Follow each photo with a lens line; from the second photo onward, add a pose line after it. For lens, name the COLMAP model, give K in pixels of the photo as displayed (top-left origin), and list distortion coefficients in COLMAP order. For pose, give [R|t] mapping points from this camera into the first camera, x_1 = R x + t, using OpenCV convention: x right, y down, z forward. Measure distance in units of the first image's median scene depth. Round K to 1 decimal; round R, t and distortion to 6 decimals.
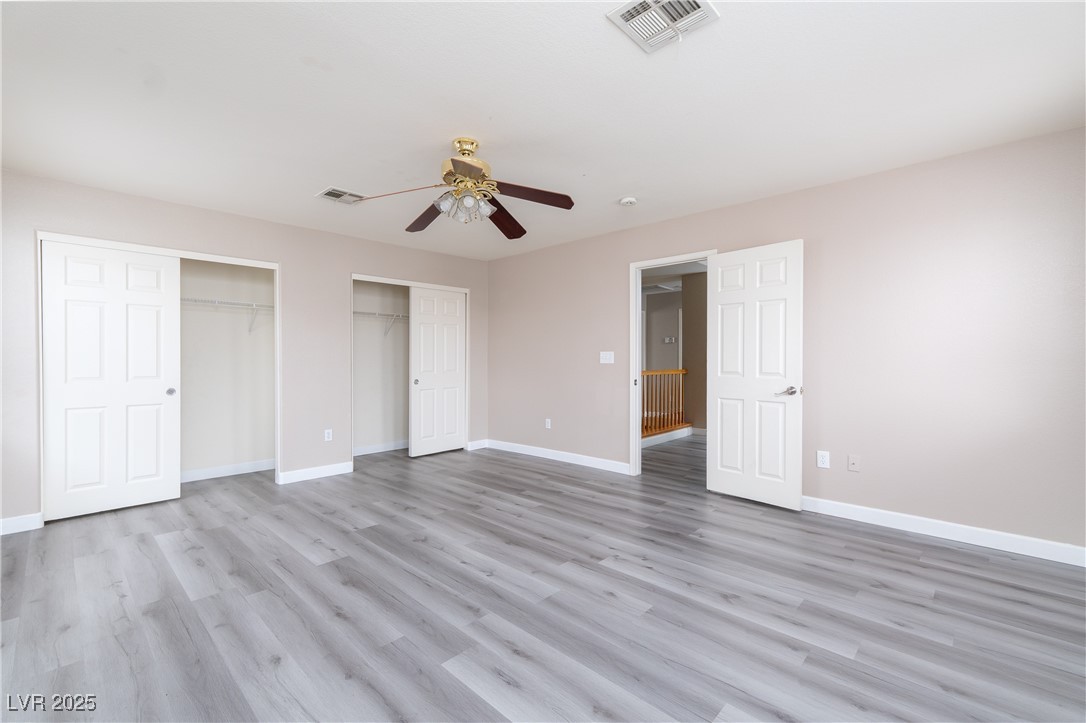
lens RADIAL K [[475.7, 0, 543.0], [0, 475.7, 361.5], [0, 0, 1]] dist [-0.063521, 0.010493]
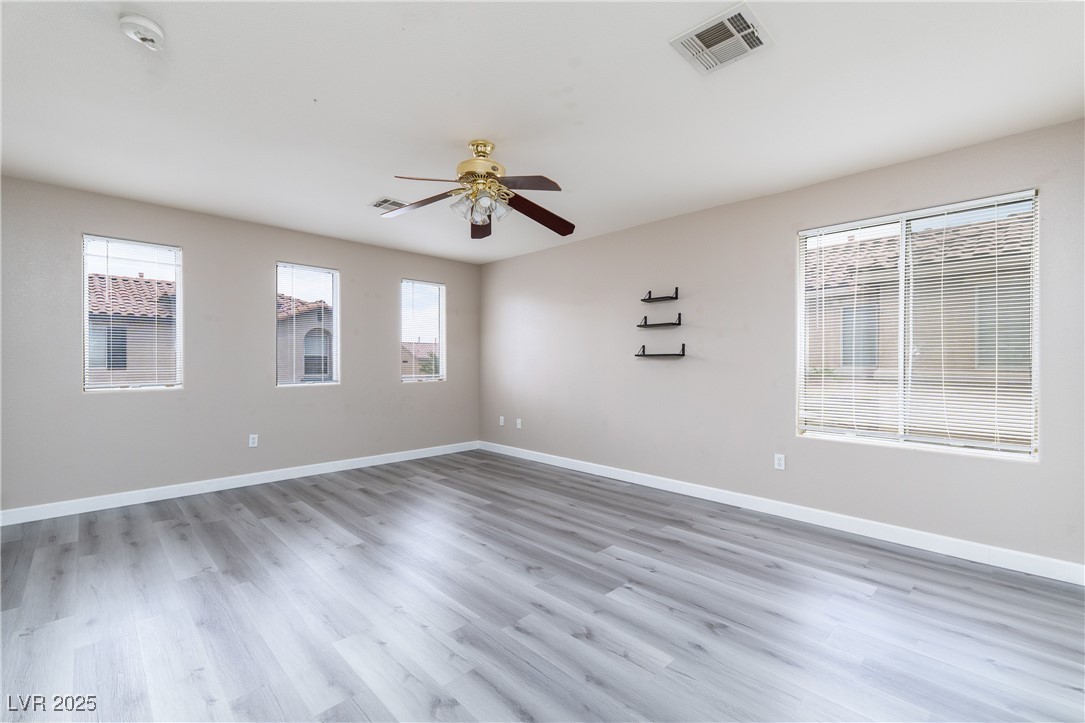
lens RADIAL K [[475.2, 0, 542.5], [0, 475.2, 361.5], [0, 0, 1]] dist [-0.063521, 0.010493]
pose [[-0.999441, -0.008176, 0.032418, -0.323591], [-0.007962, 0.999946, 0.006711, -0.012322], [-0.032471, 0.006449, -0.999452, 1.998447]]
